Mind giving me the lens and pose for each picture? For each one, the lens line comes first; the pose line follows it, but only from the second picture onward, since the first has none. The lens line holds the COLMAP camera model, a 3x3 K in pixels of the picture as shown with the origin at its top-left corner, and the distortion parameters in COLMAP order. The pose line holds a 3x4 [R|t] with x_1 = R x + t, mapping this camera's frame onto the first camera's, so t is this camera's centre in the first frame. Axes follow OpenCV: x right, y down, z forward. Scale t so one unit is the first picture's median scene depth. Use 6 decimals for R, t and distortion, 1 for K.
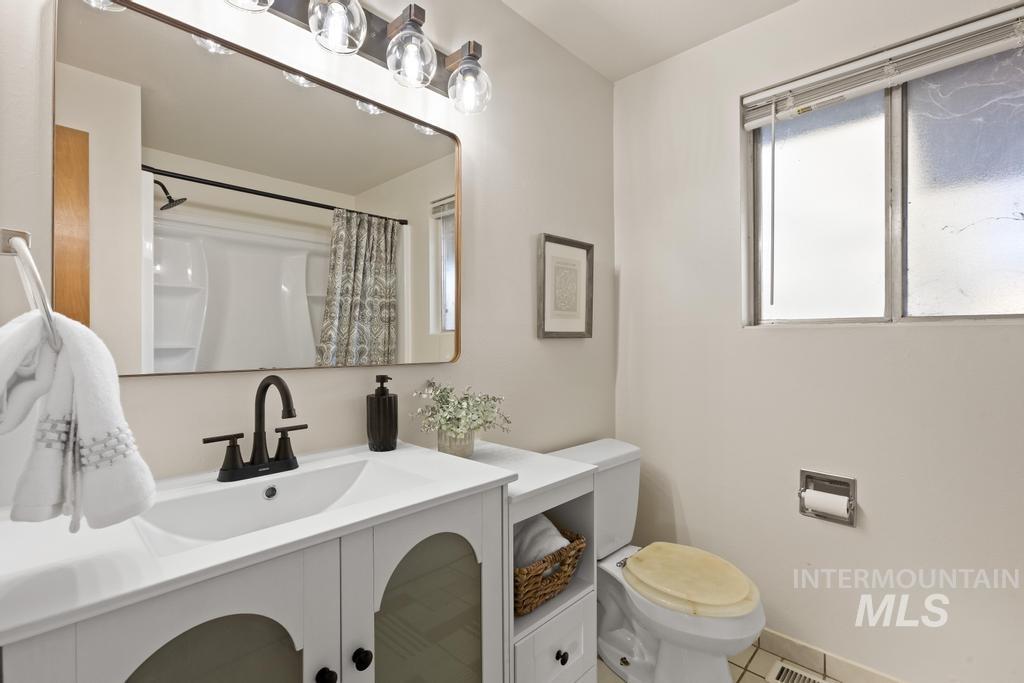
lens RADIAL K [[470.7, 0, 508.8], [0, 470.7, 339.9], [0, 0, 1]] dist [-0.014578, 0.006483]
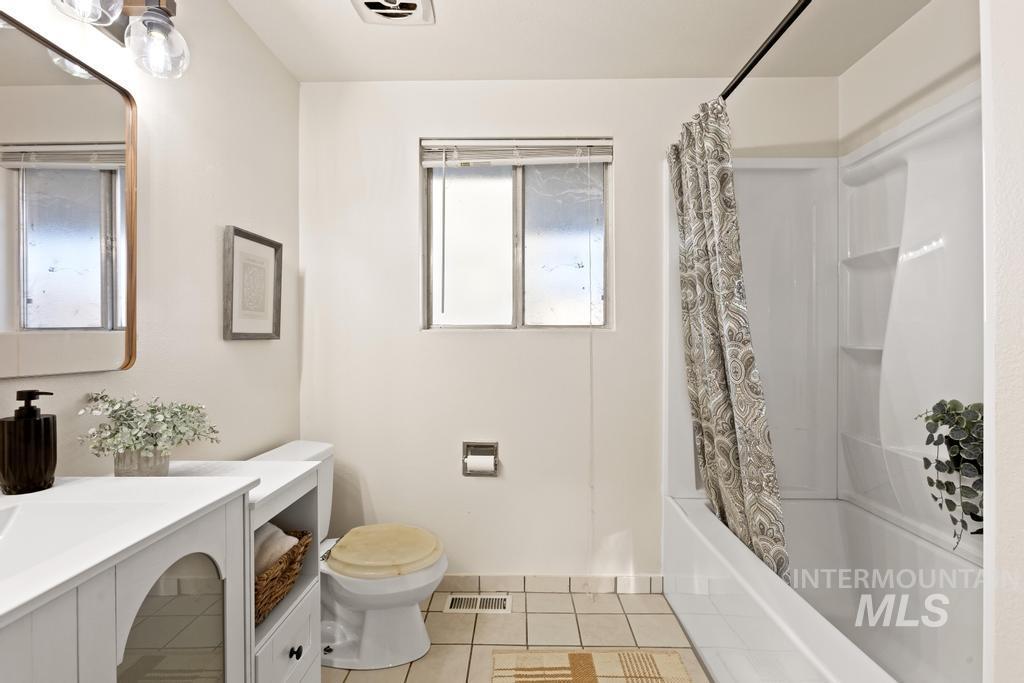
lens RADIAL K [[470.7, 0, 516.4], [0, 470.7, 340.8], [0, 0, 1]] dist [-0.014578, 0.006483]
pose [[0.730729, -0.001869, 0.682666, -0.170764], [0.001691, 0.999998, 0.000927, -0.002127], [-0.682666, 0.000477, 0.730730, -0.054928]]
